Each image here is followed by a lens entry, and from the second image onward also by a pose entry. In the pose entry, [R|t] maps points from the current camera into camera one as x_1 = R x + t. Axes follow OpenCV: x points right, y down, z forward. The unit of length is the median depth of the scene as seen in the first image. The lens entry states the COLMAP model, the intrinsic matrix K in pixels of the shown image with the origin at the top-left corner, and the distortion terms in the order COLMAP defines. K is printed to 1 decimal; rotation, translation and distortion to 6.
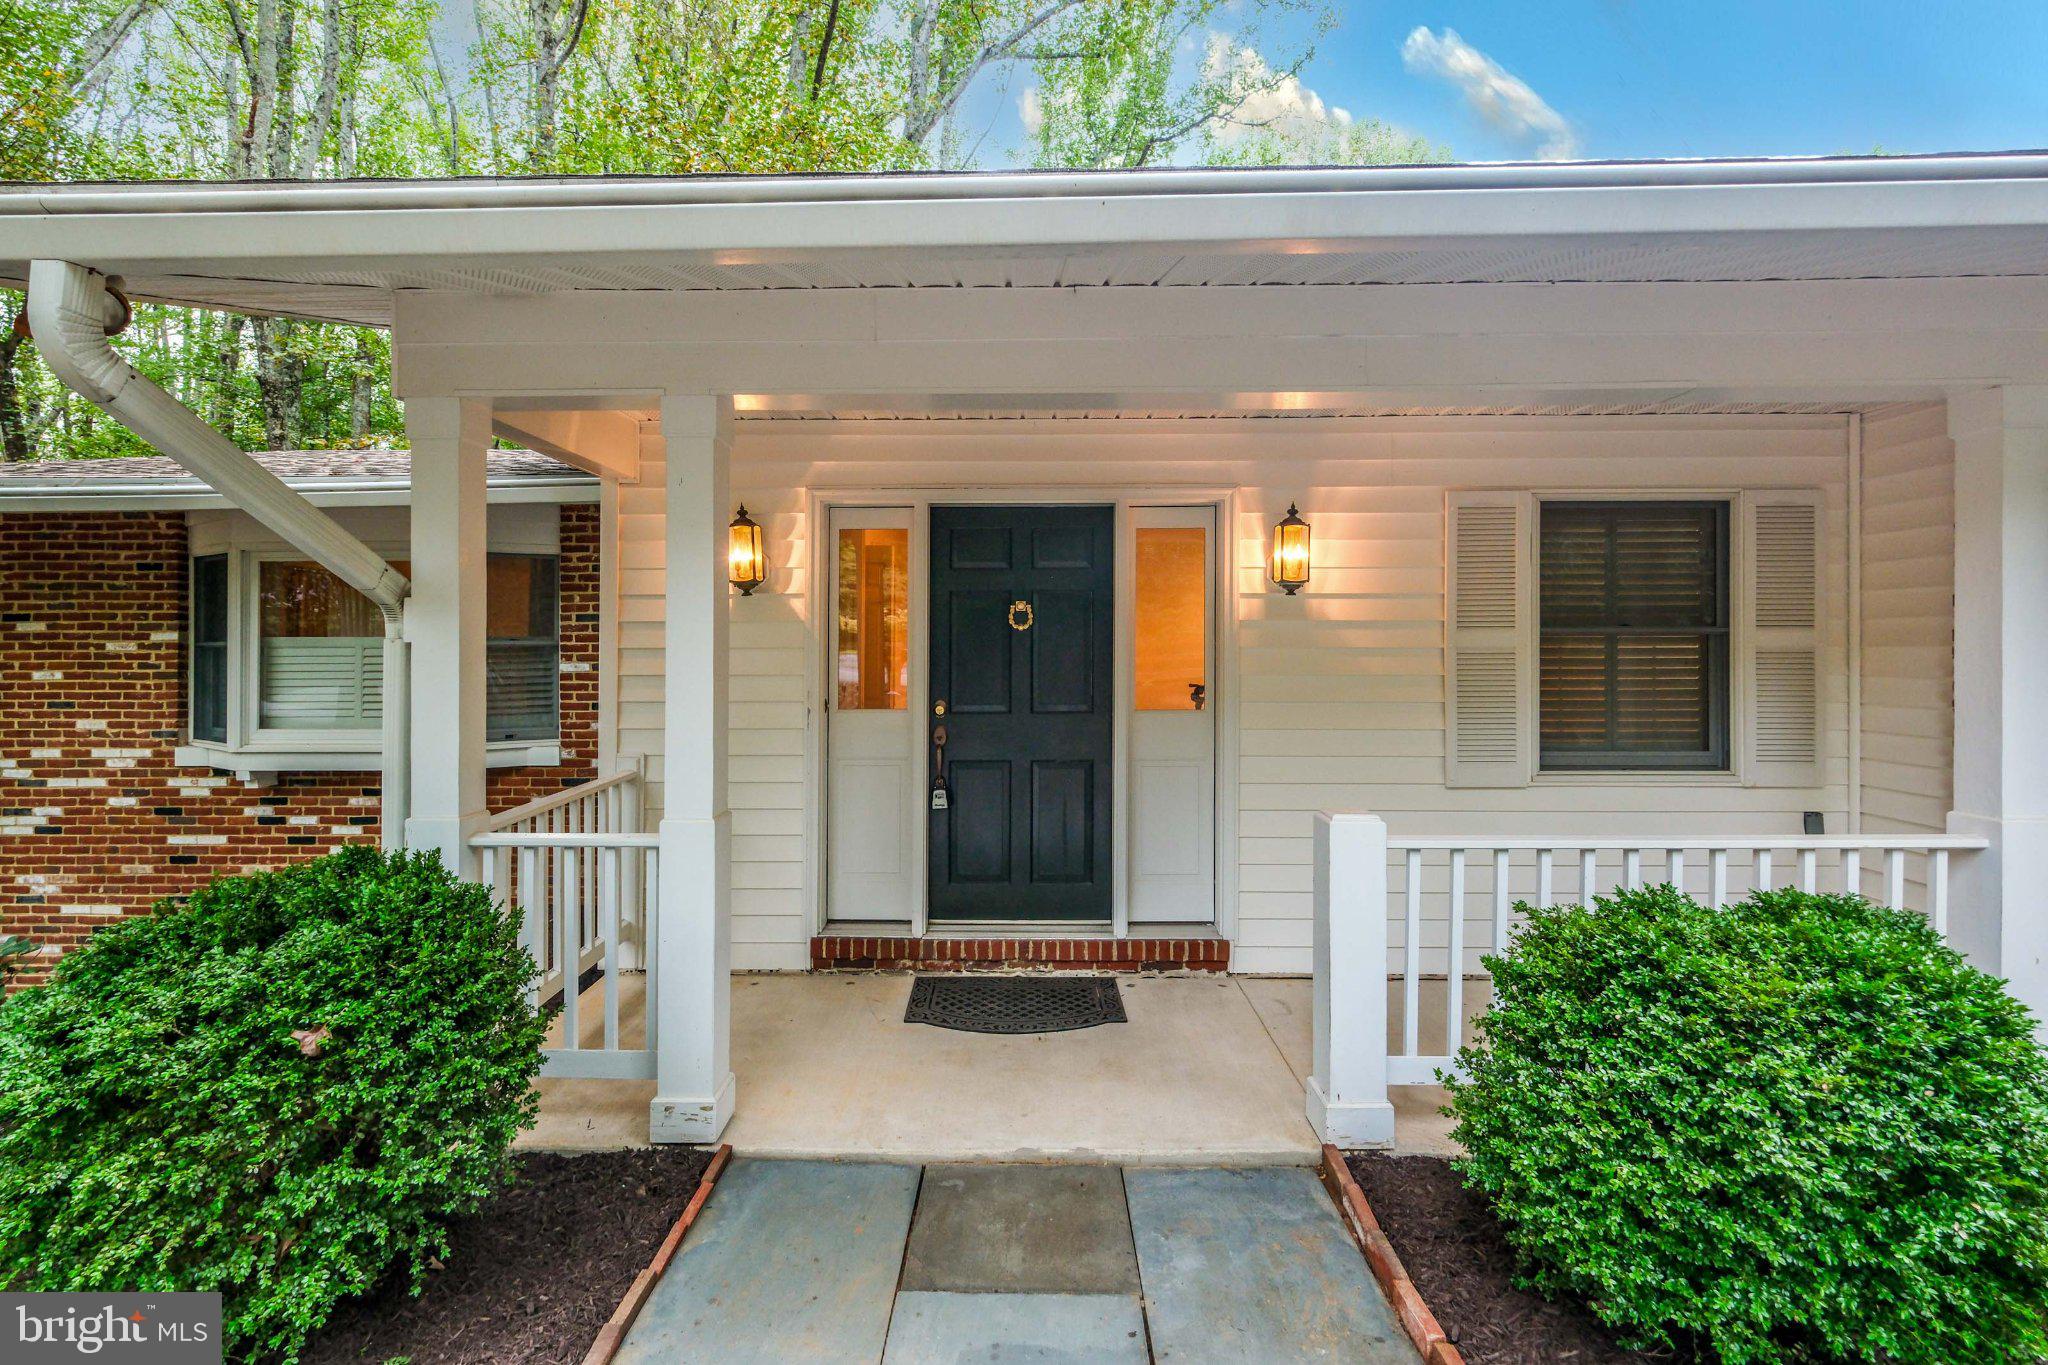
lens RADIAL K [[960.3, 0, 947.6], [0, 960.3, 683.9], [0, 0, 1]] dist [0.001085, -0.000468]
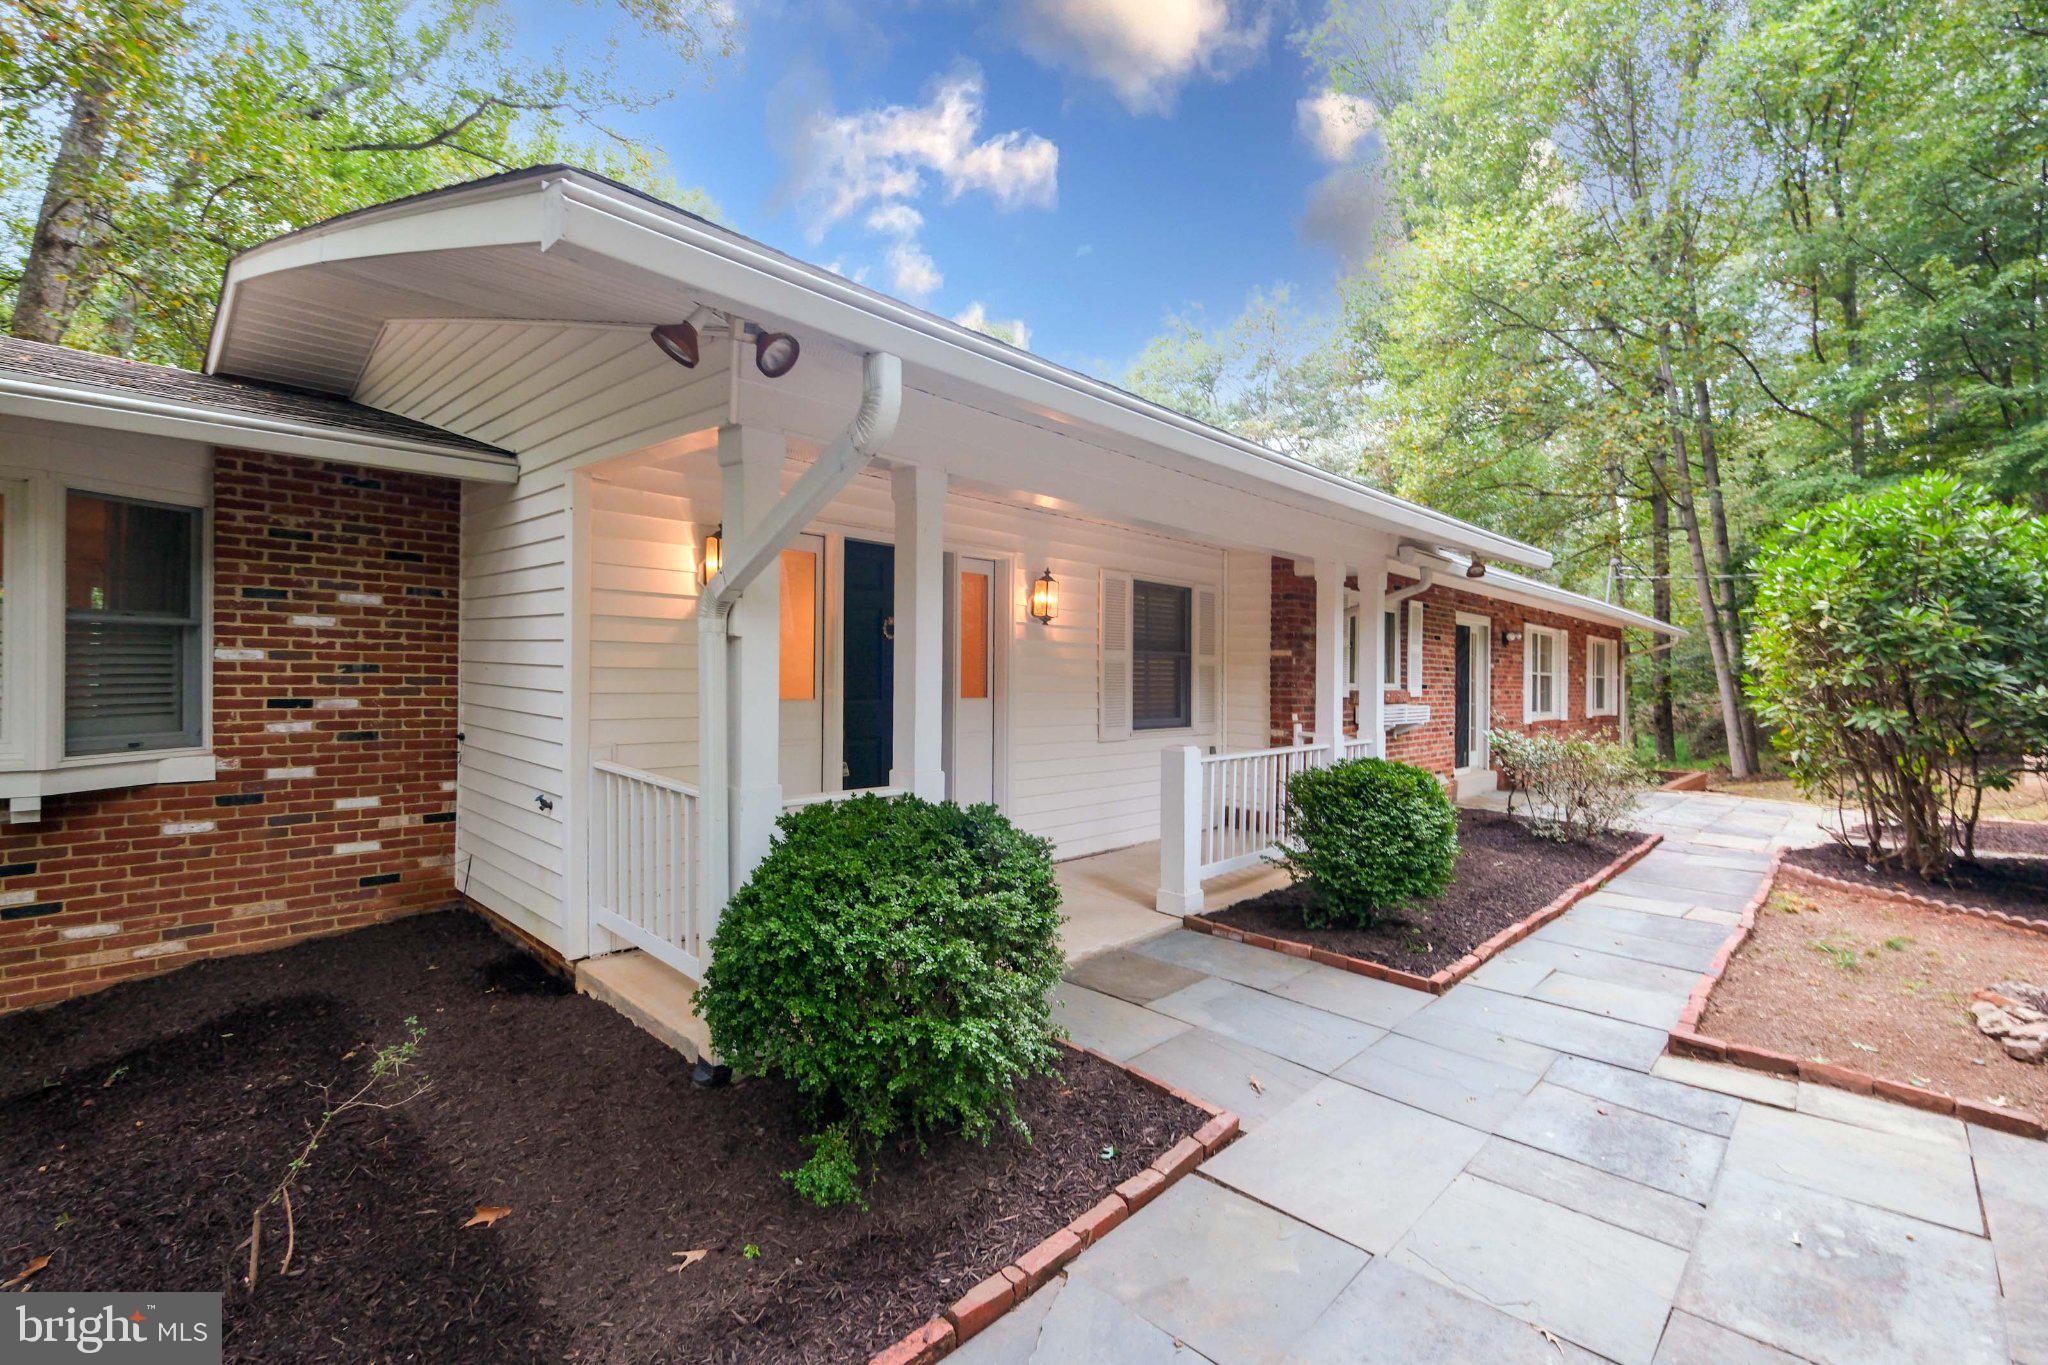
lens RADIAL K [[960.3, 0, 1041.6], [0, 960.3, 711.0], [0, 0, 1]] dist [0.001085, -0.000468]
pose [[0.647991, -0.018550, 0.761422, -0.849298], [-0.006731, 0.999525, 0.030079, 0.001396], [-0.761618, -0.024616, 0.647559, -0.027851]]
